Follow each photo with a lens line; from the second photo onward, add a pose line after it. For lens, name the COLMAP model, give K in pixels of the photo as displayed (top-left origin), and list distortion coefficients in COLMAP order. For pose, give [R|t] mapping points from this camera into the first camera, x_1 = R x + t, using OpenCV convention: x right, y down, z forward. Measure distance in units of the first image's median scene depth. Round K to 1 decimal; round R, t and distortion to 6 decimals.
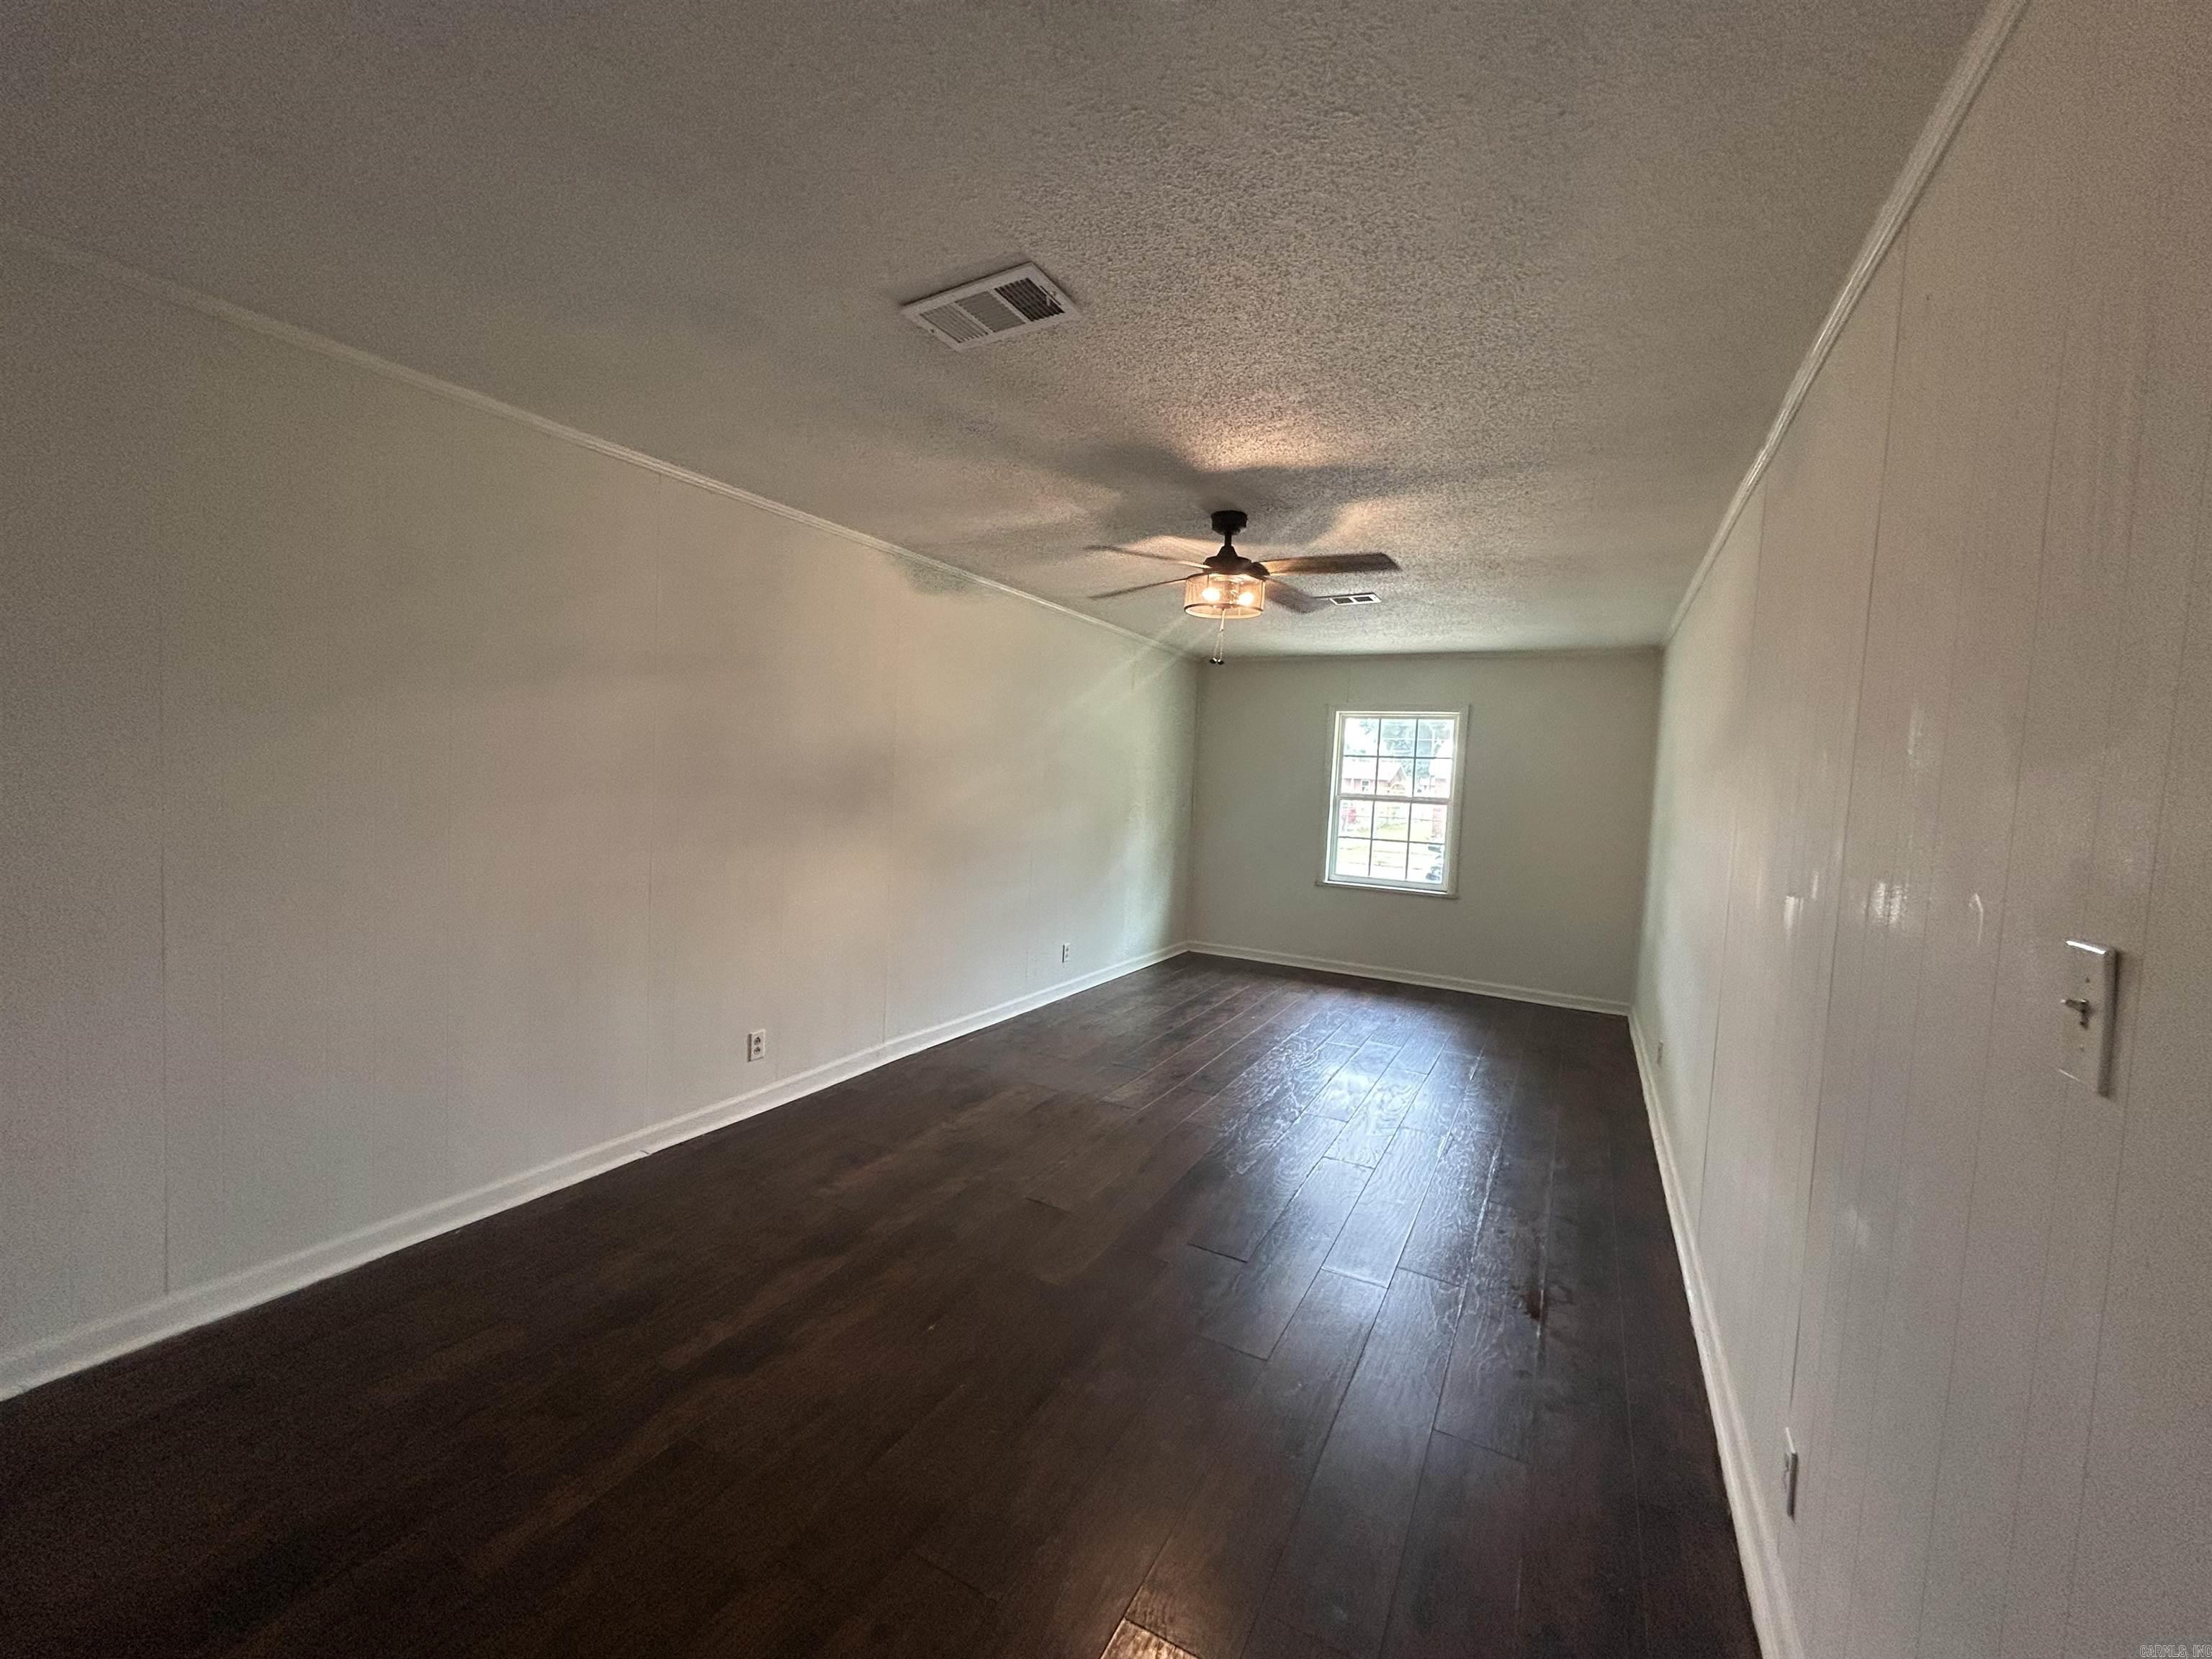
lens RADIAL K [[882.1, 0, 1103.8], [0, 882.1, 833.5], [0, 0, 1]] dist [-0.003710, 0.001374]
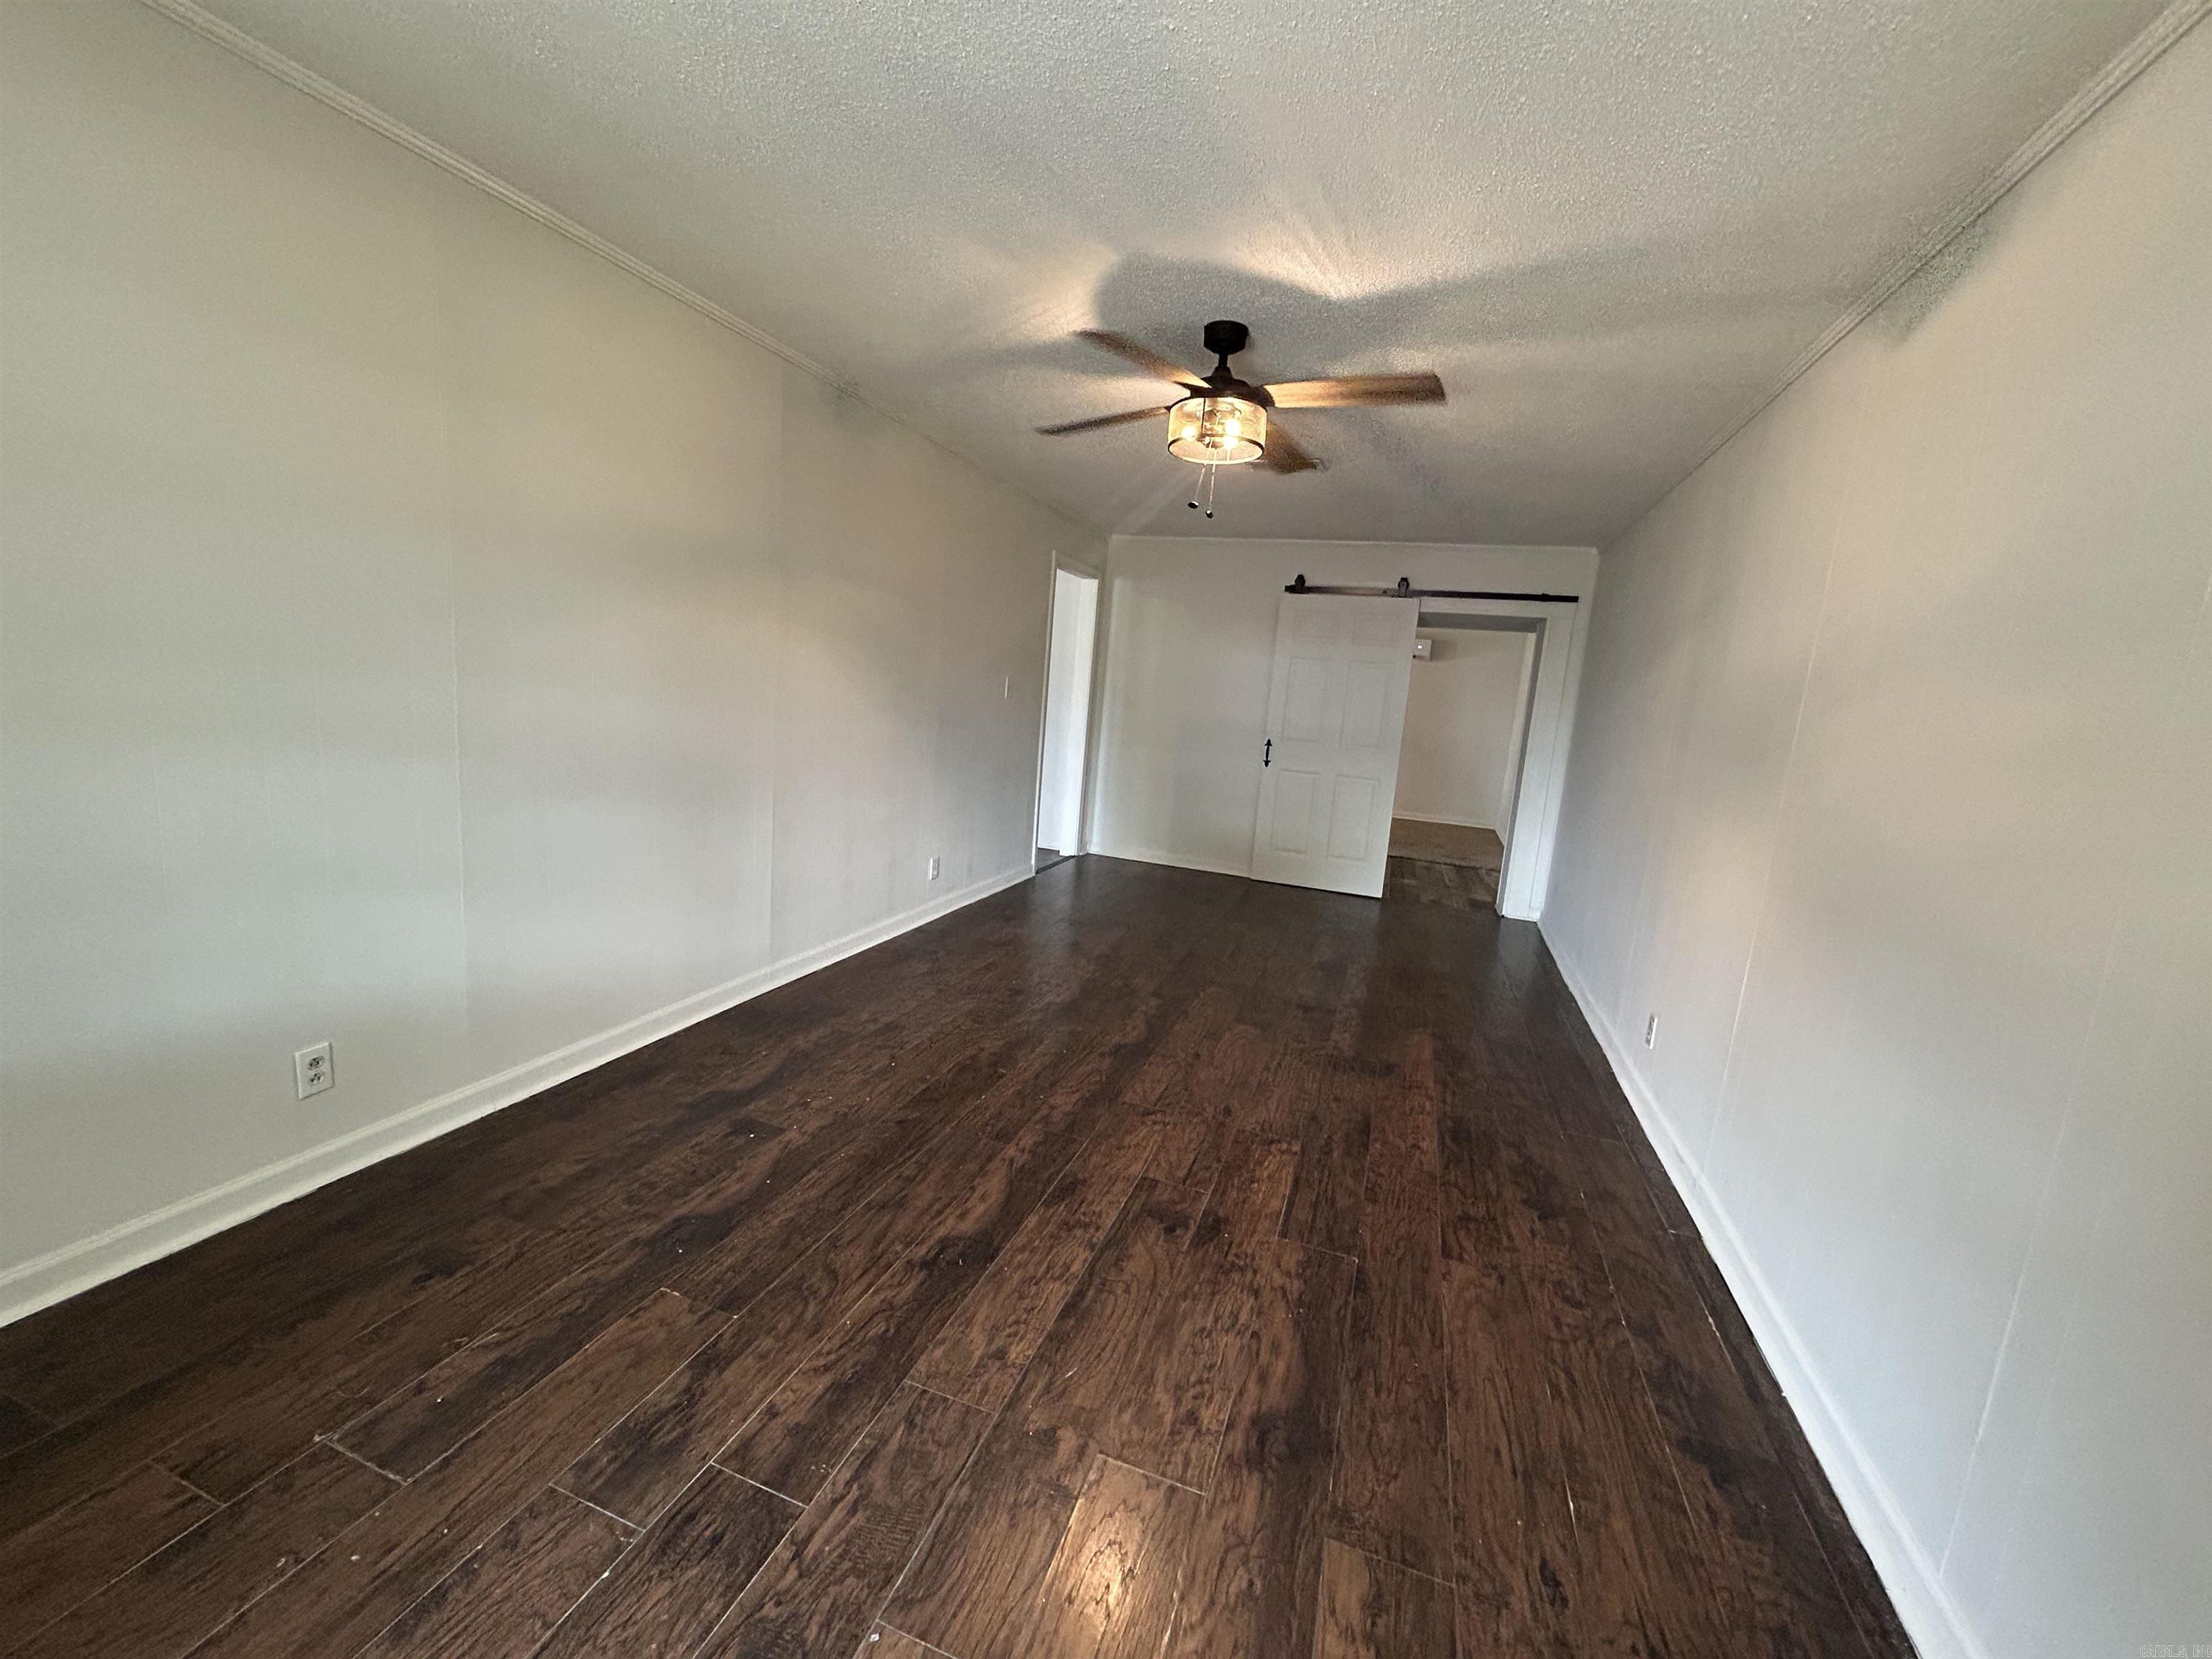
lens RADIAL K [[882.1, 0, 1105.1], [0, 882.1, 824.1], [0, 0, 1]] dist [-0.003710, 0.001374]
pose [[-0.980625, -0.083666, -0.177130, 0.324347], [-0.121195, 0.969501, 0.213025, -0.085992], [0.153905, 0.230365, -0.960857, 1.716871]]
